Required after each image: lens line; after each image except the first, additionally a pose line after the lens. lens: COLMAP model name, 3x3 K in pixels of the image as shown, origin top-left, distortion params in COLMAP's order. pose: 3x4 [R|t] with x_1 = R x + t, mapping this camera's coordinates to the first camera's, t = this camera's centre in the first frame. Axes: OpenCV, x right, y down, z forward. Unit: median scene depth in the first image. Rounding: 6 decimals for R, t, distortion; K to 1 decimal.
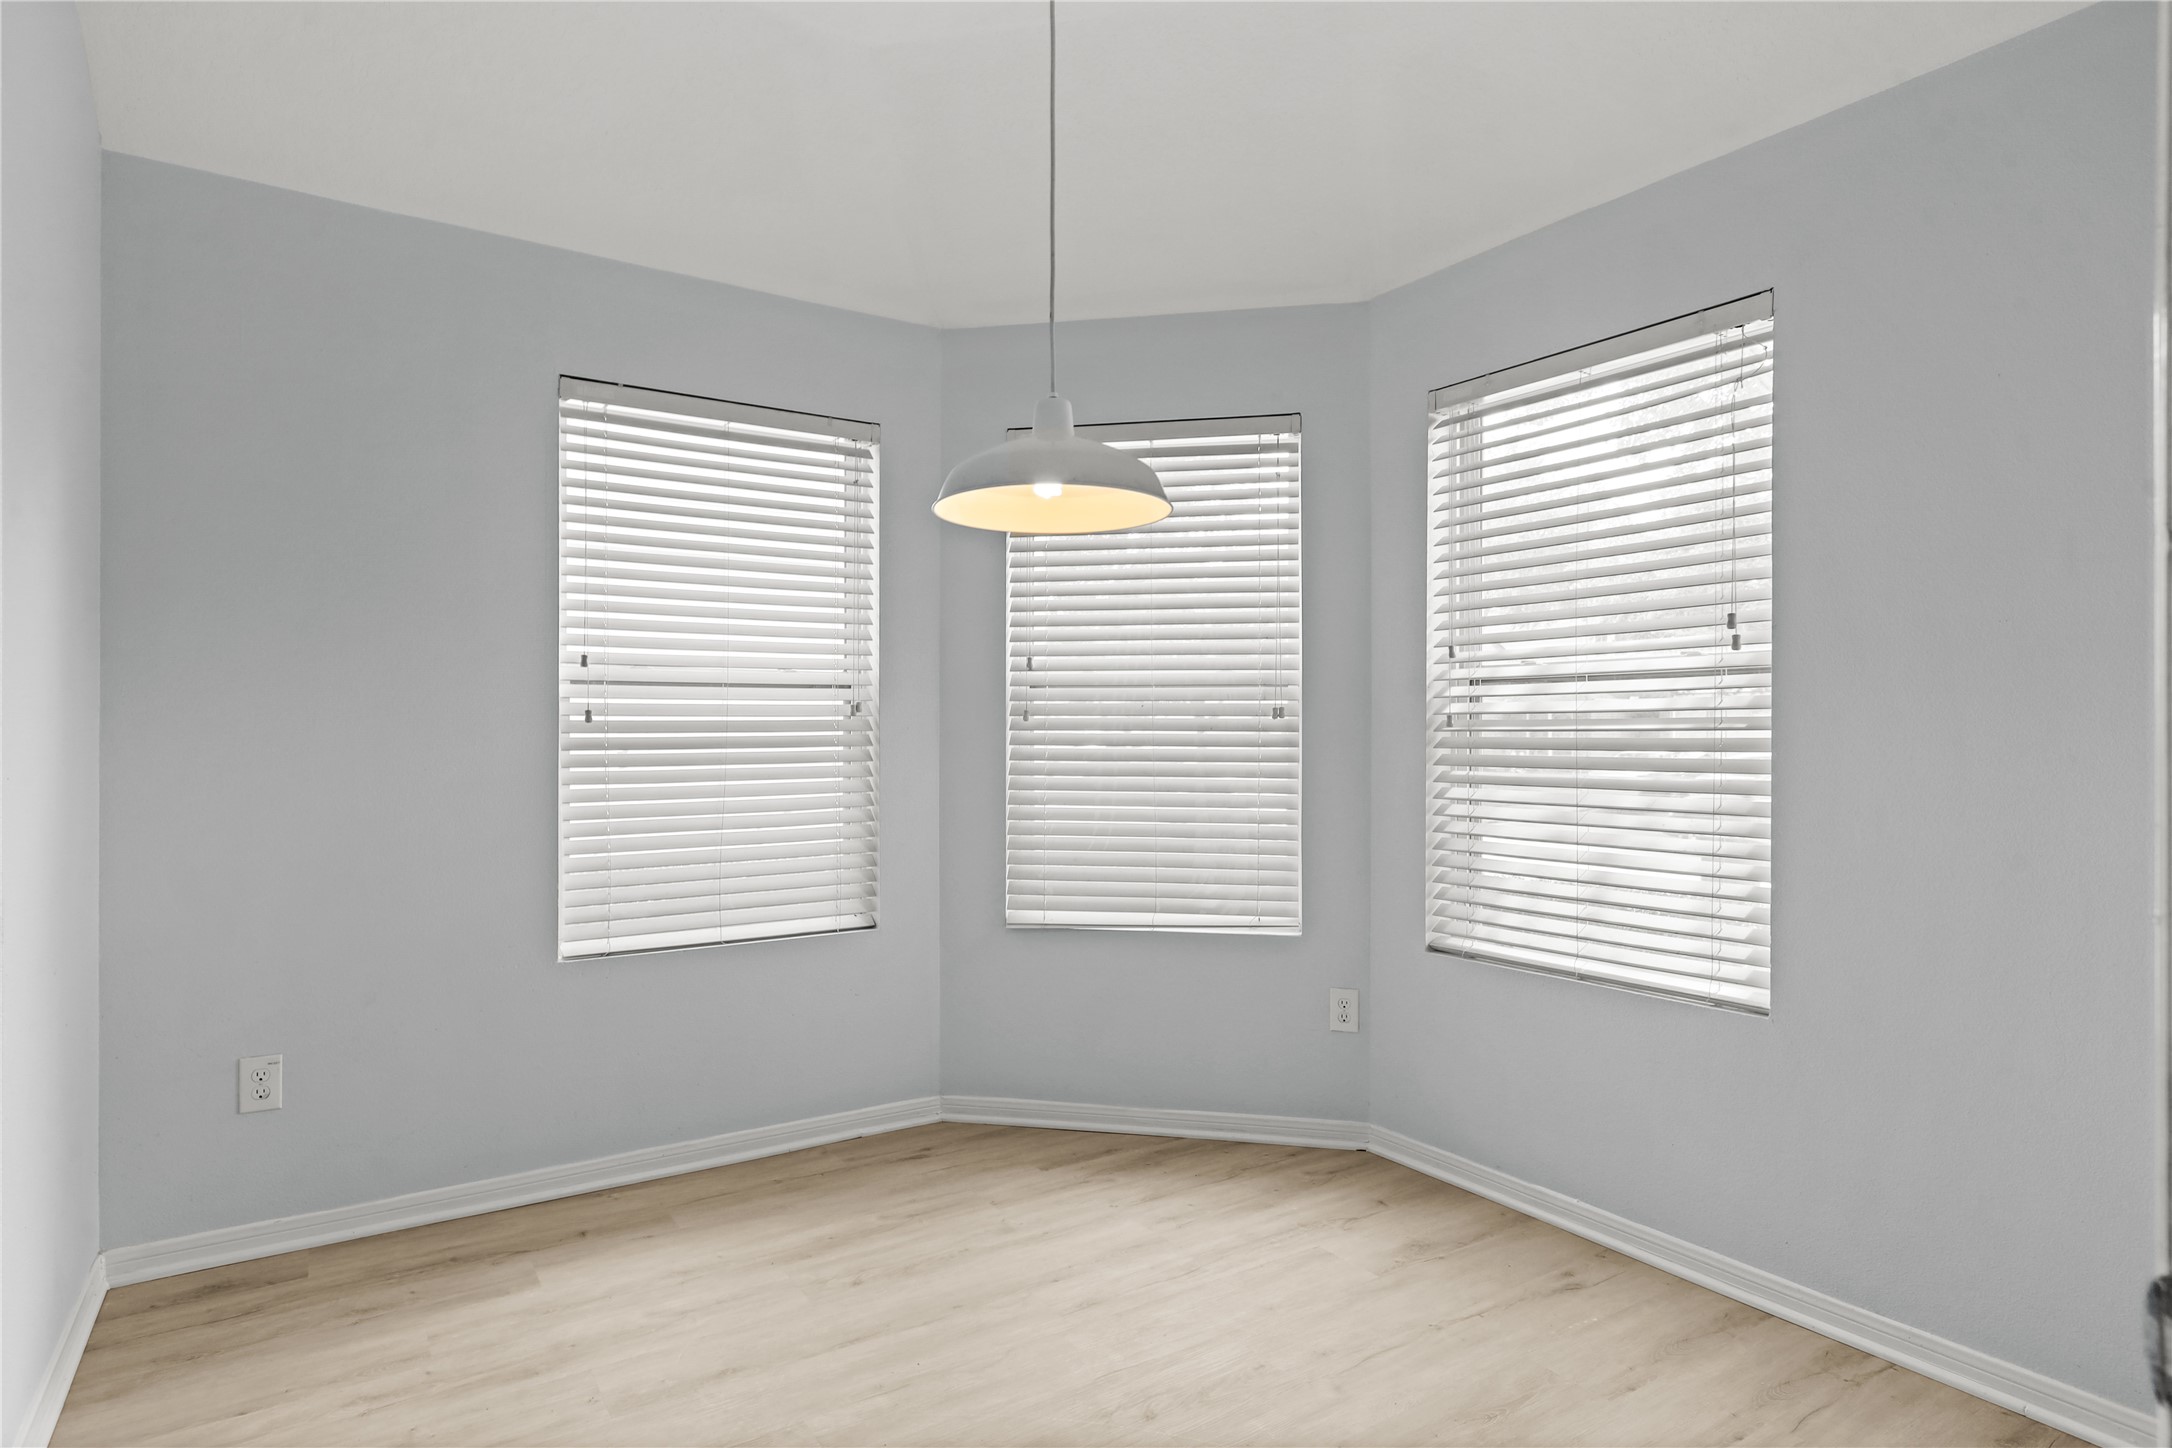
lens RADIAL K [[1166.0, 0, 1090.2], [0, 1166.0, 733.7], [0, 0, 1]] dist [-0.005898, -0.001630]
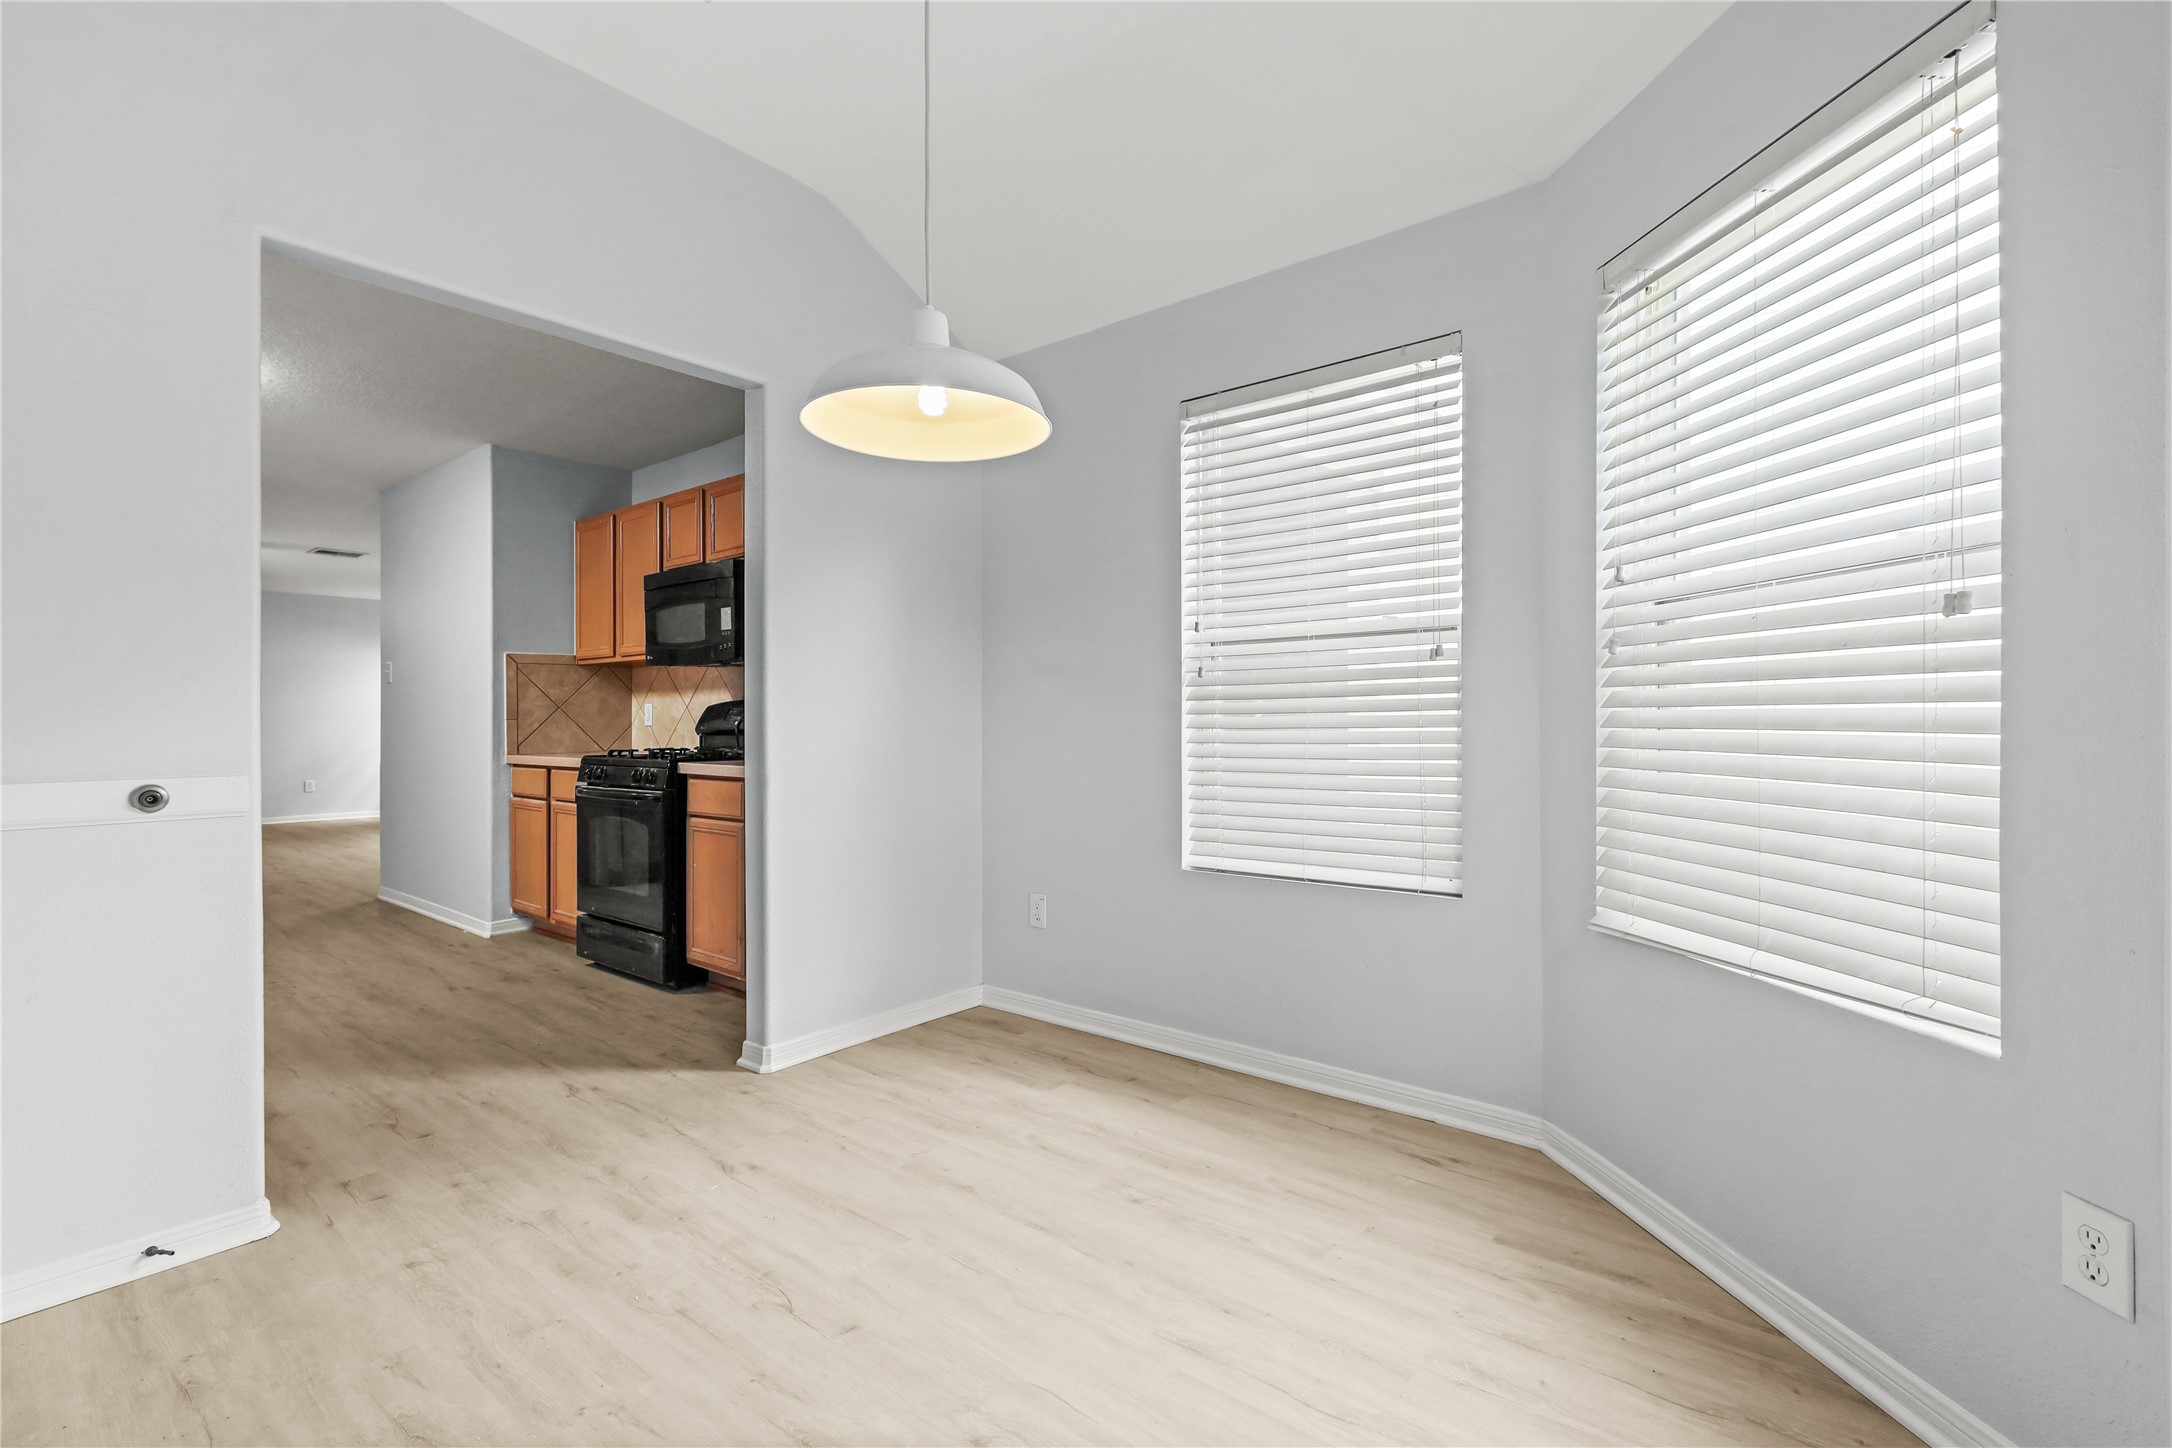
lens RADIAL K [[973.0, 0, 1086.0], [0, 973.0, 724.0], [0, 0, 1]] dist [-0.014179, -0.000302]
pose [[0.284869, 0.000150, -0.958567, 0.478753], [0.003503, 0.999993, 0.001198, 0.033951], [0.958560, -0.003699, 0.284866, 0.551228]]
